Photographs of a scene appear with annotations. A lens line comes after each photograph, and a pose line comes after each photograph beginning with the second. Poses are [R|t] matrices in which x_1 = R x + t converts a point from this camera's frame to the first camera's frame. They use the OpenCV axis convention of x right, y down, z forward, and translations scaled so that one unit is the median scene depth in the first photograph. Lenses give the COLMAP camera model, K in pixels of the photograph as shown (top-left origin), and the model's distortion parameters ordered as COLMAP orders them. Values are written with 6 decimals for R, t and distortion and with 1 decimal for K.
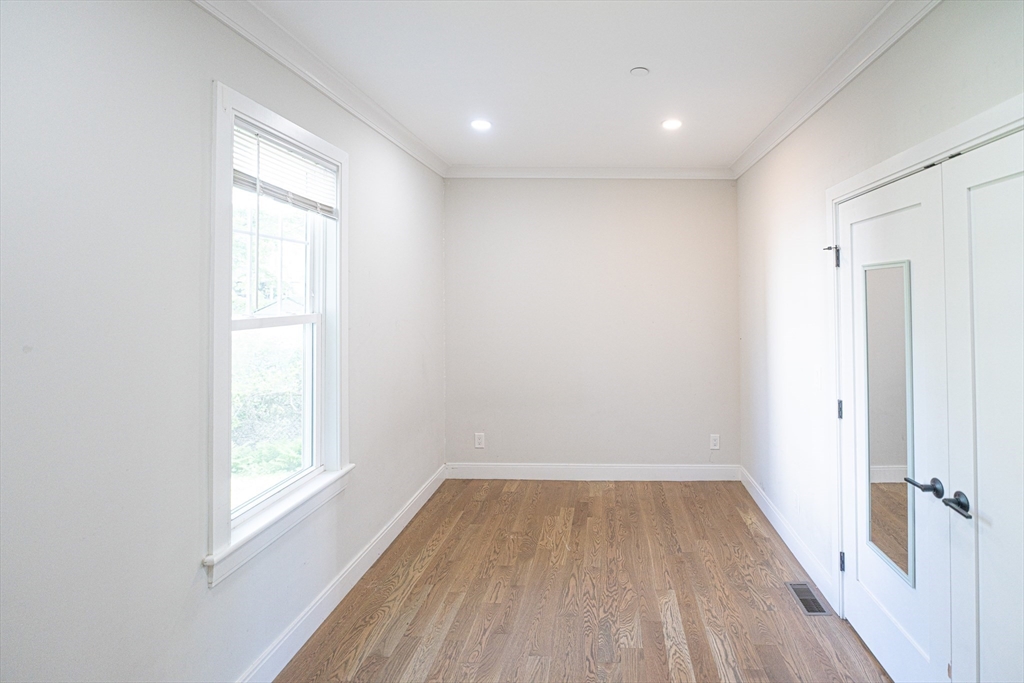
lens RADIAL K [[495.1, 0, 513.7], [0, 495.1, 278.9], [0, 0, 1]] dist [-0.001800, 0.000324]
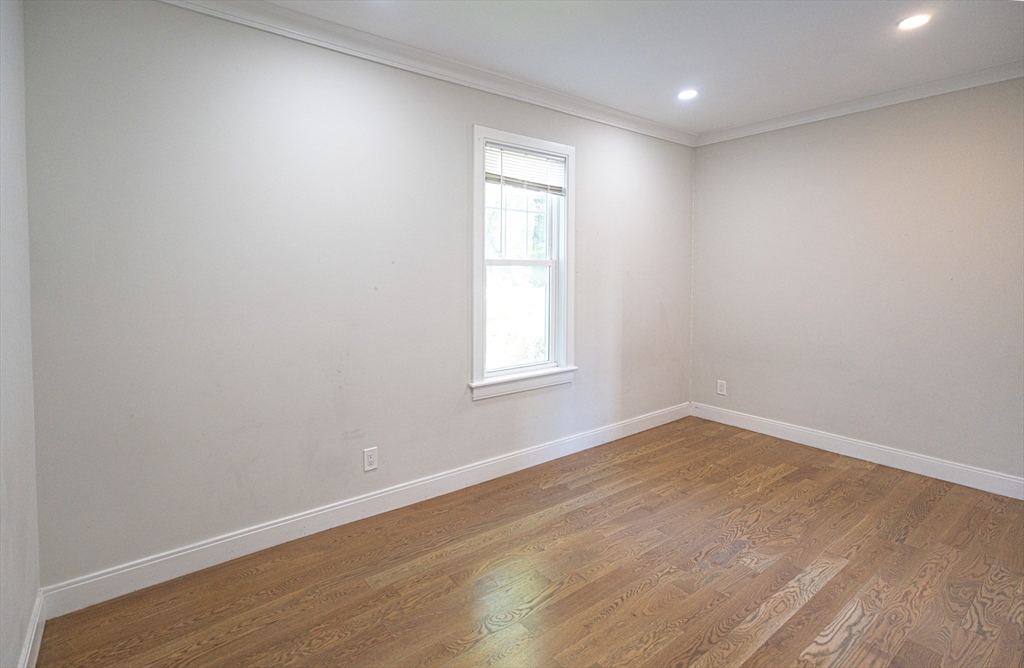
lens RADIAL K [[491.4, 0, 512.0], [0, 491.4, 296.8], [0, 0, 1]] dist [0.030739, 0.000149]
pose [[0.637790, 0.030383, -0.769611, 0.660212], [0.006941, 0.998954, 0.045188, 0.109670], [0.770179, -0.034162, 0.636912, -0.042647]]
